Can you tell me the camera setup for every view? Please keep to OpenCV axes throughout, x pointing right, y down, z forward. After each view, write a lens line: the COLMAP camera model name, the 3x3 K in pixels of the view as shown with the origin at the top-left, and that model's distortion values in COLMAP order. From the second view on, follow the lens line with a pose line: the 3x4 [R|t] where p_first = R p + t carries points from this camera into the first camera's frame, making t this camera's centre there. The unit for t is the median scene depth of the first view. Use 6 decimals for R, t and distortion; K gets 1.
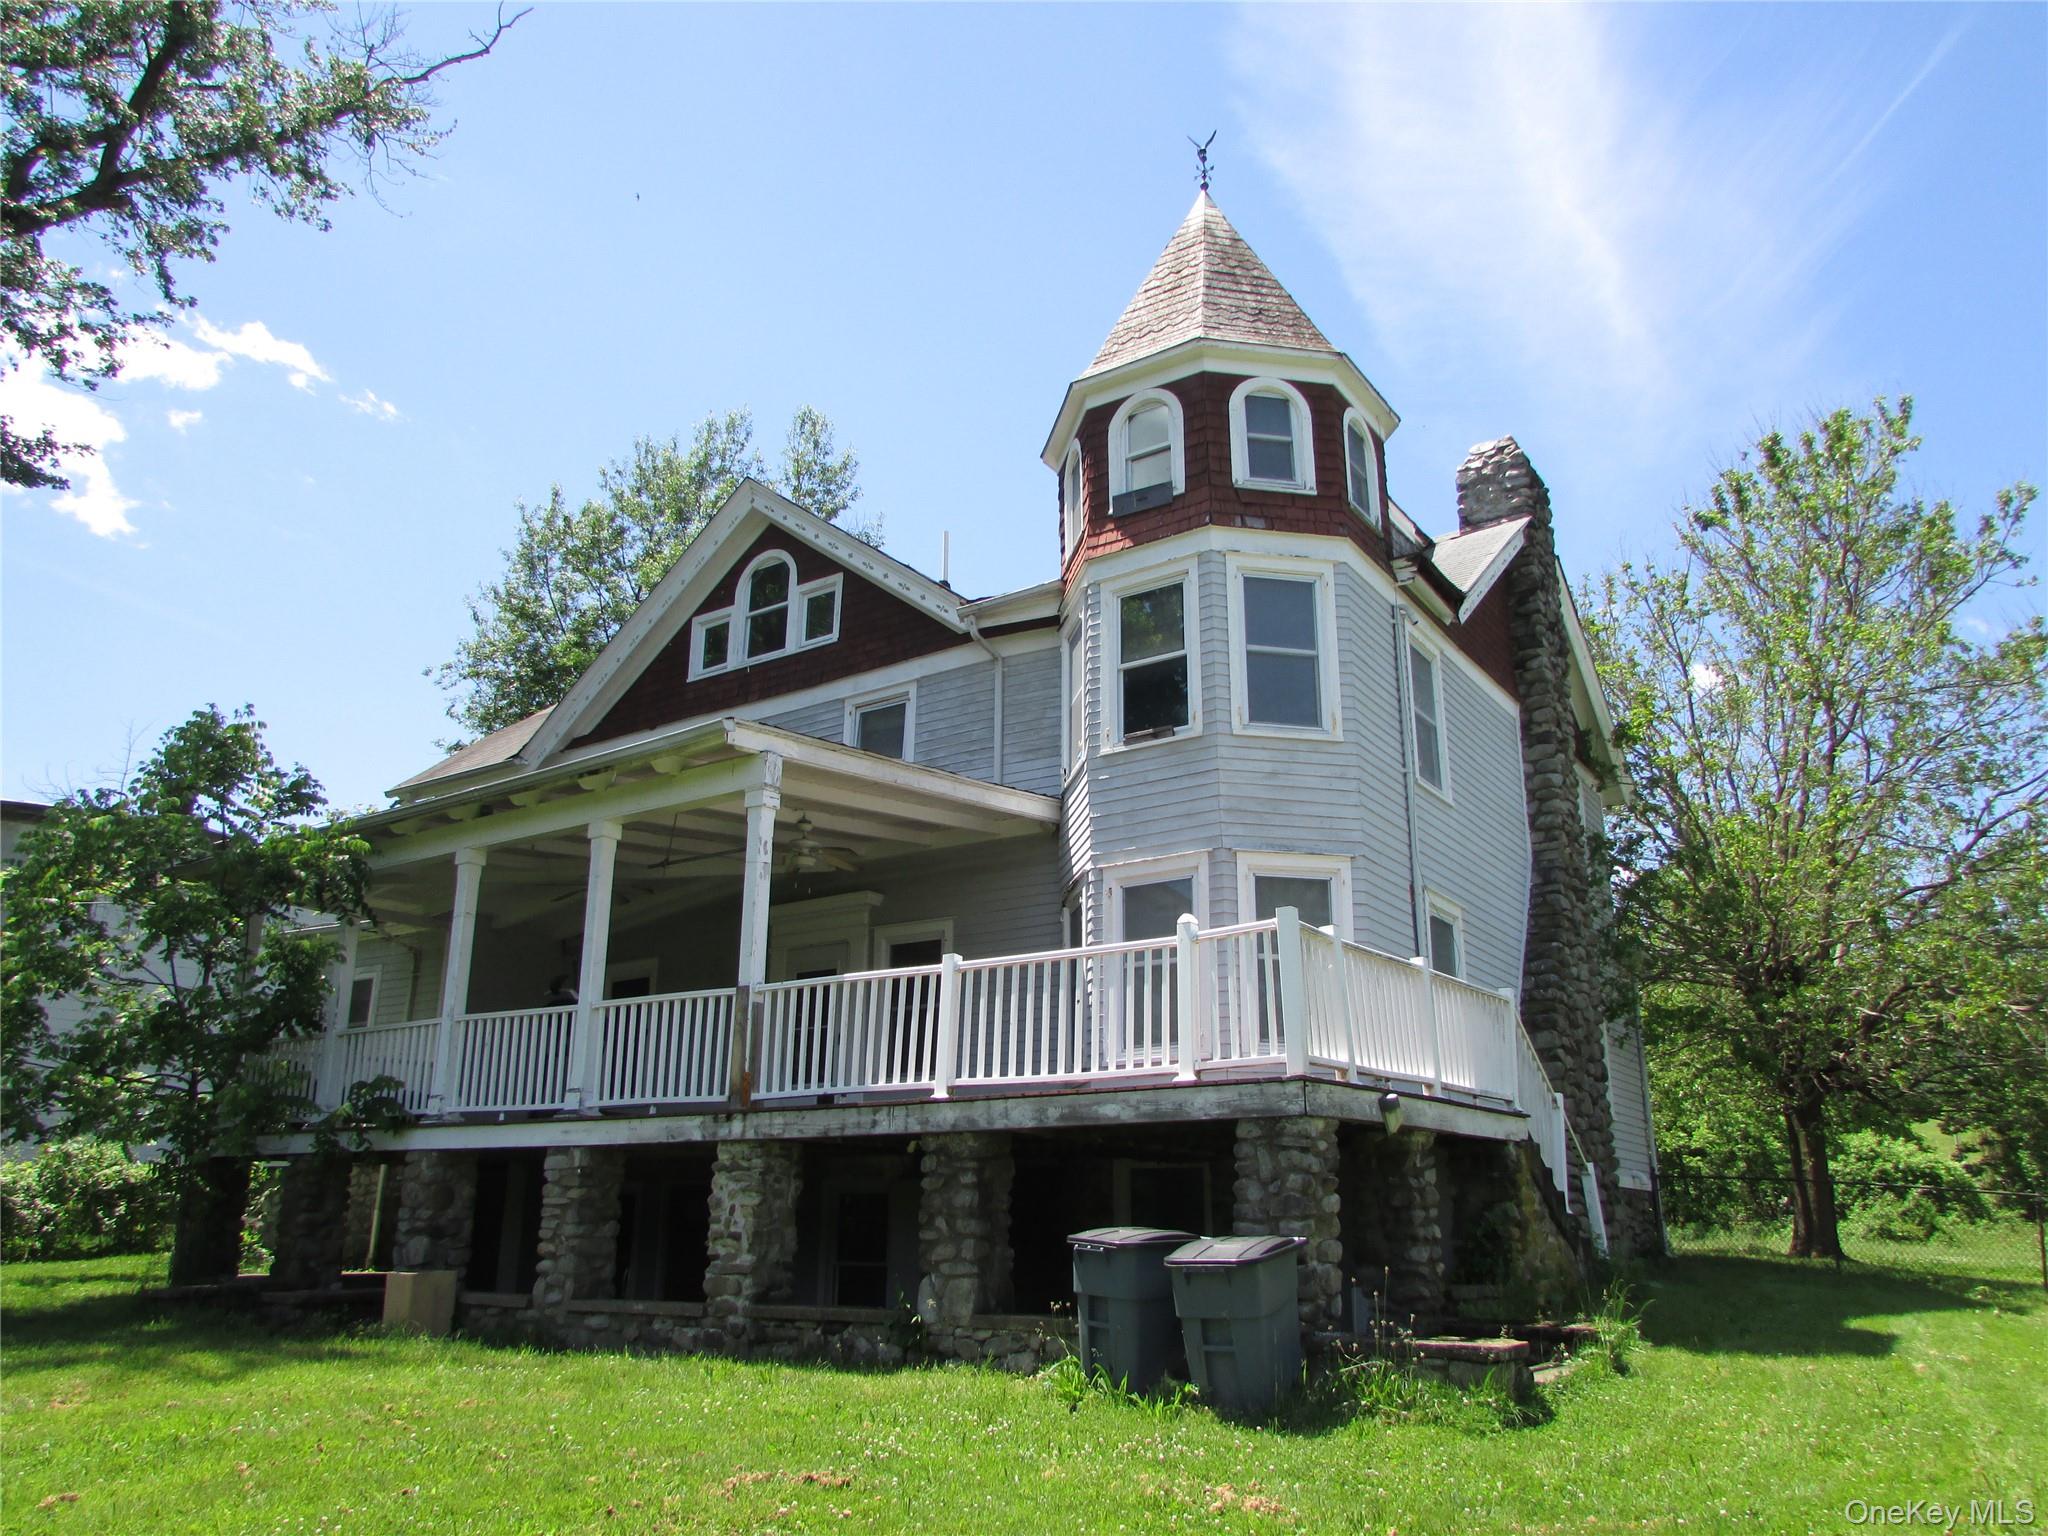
lens RADIAL K [[1488.9, 0, 1033.4], [0, 1488.9, 766.2], [0, 0, 1]] dist [-0.032043, -0.000741]
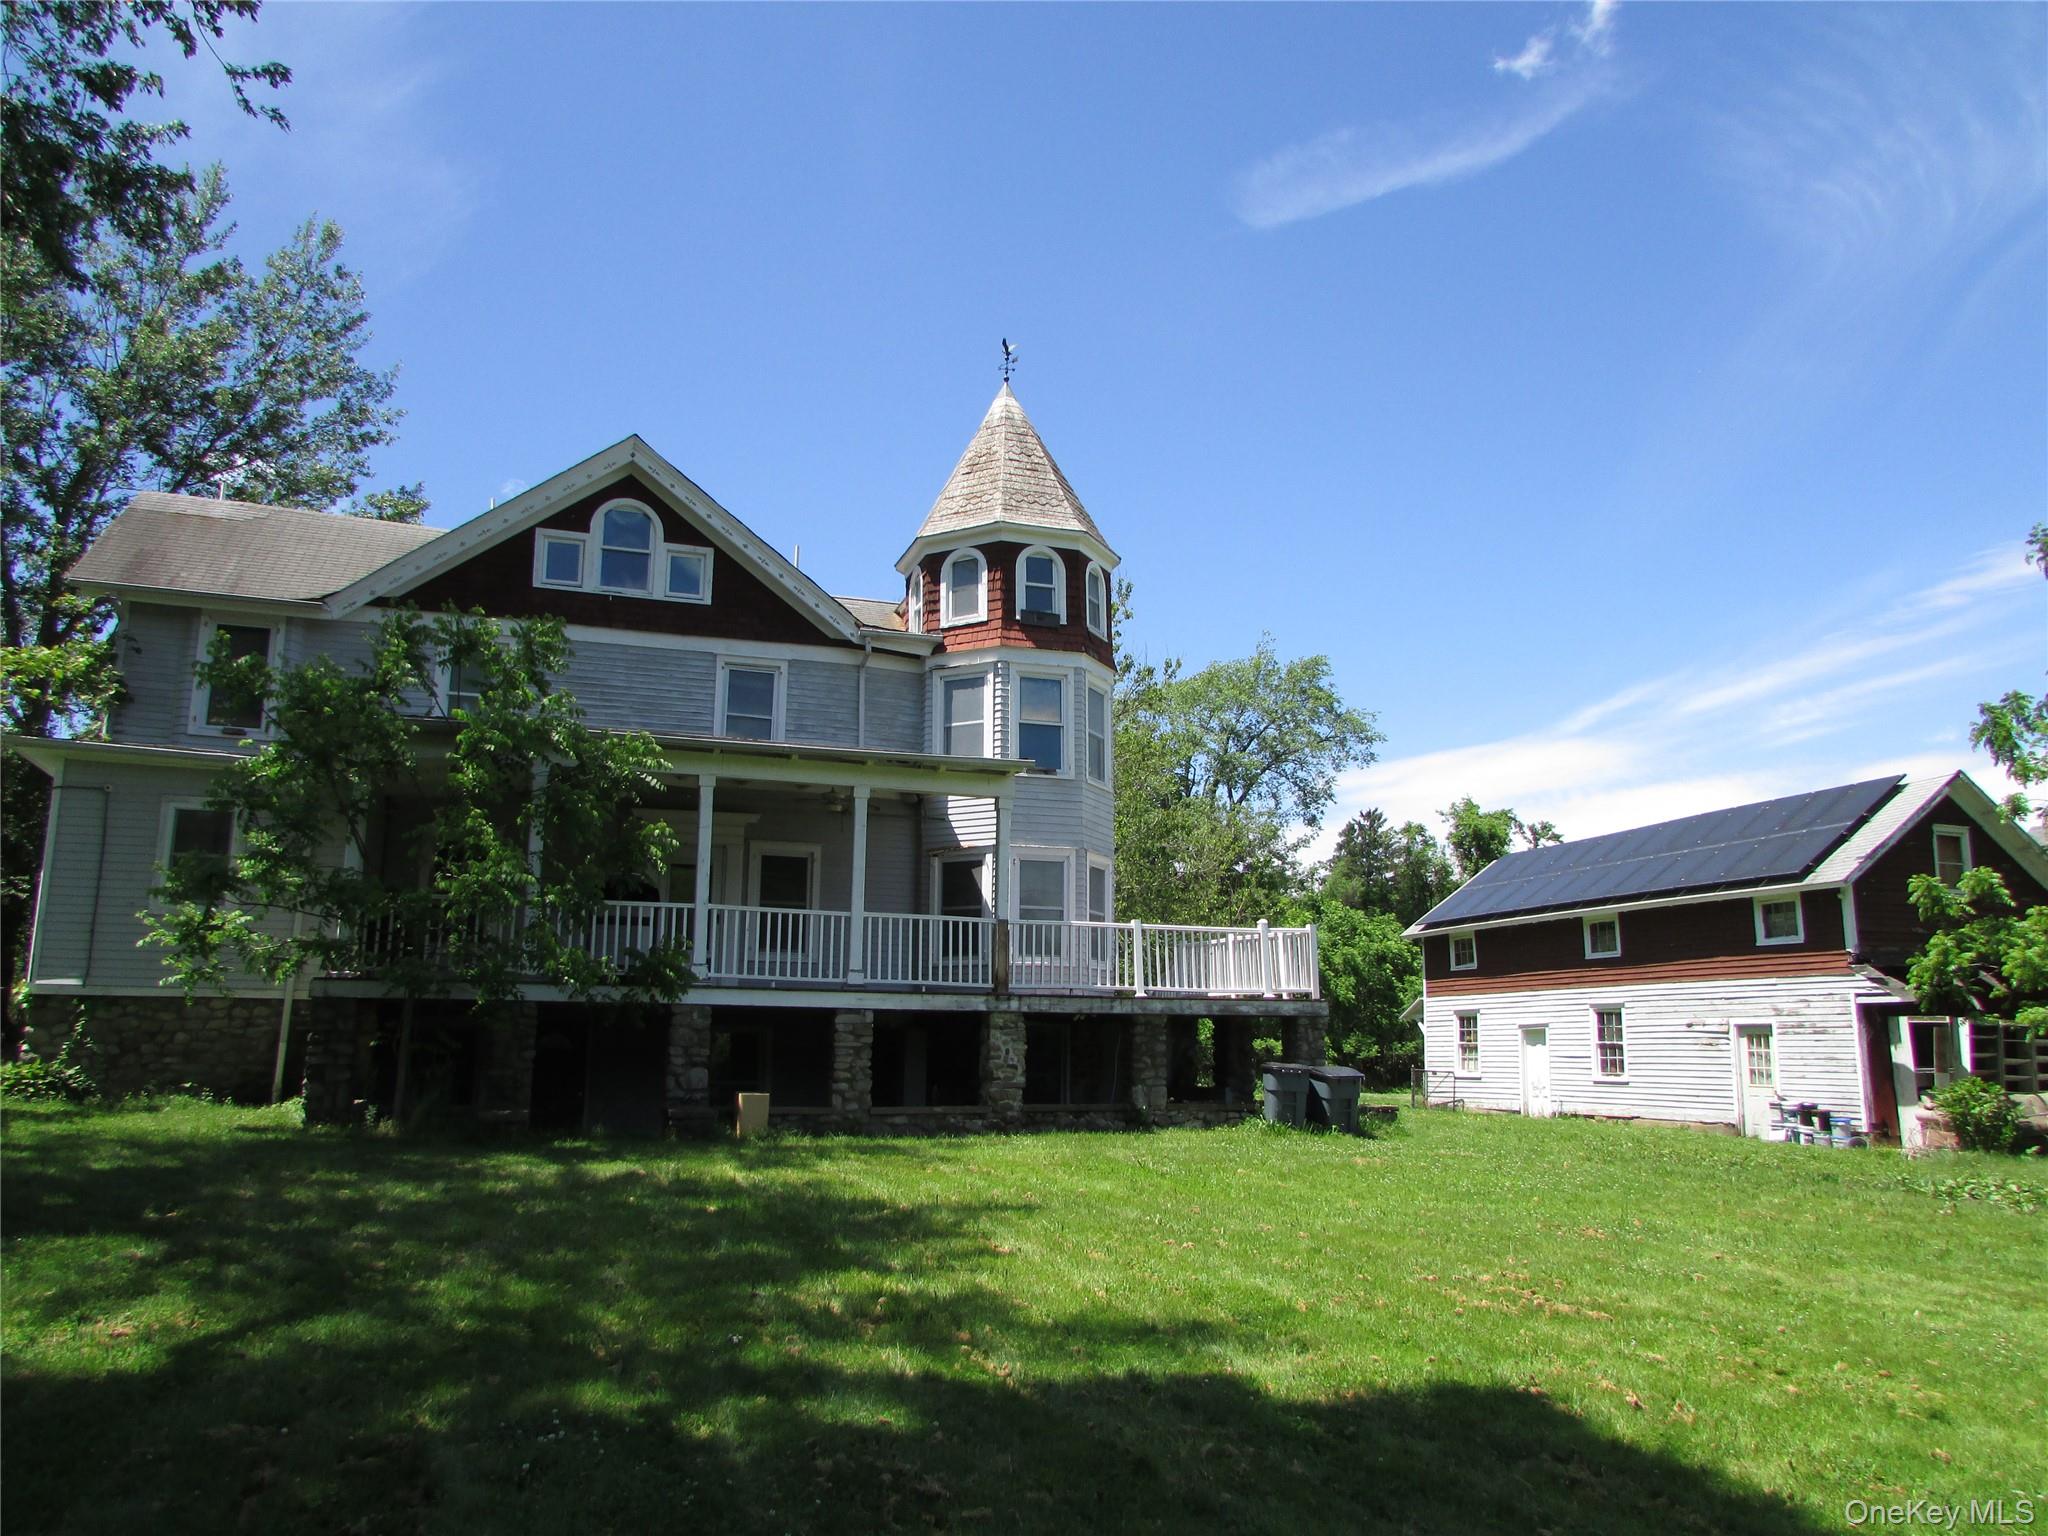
lens RADIAL K [[1478.2, 0, 1031.6], [0, 1478.2, 769.3], [0, 0, 1]] dist [-0.017926, -0.002476]
pose [[0.593531, 0.153095, 0.790116, -1.413609], [-0.244155, 0.969726, -0.004489, -0.014461], [-0.766883, -0.190247, 0.612941, -0.004816]]
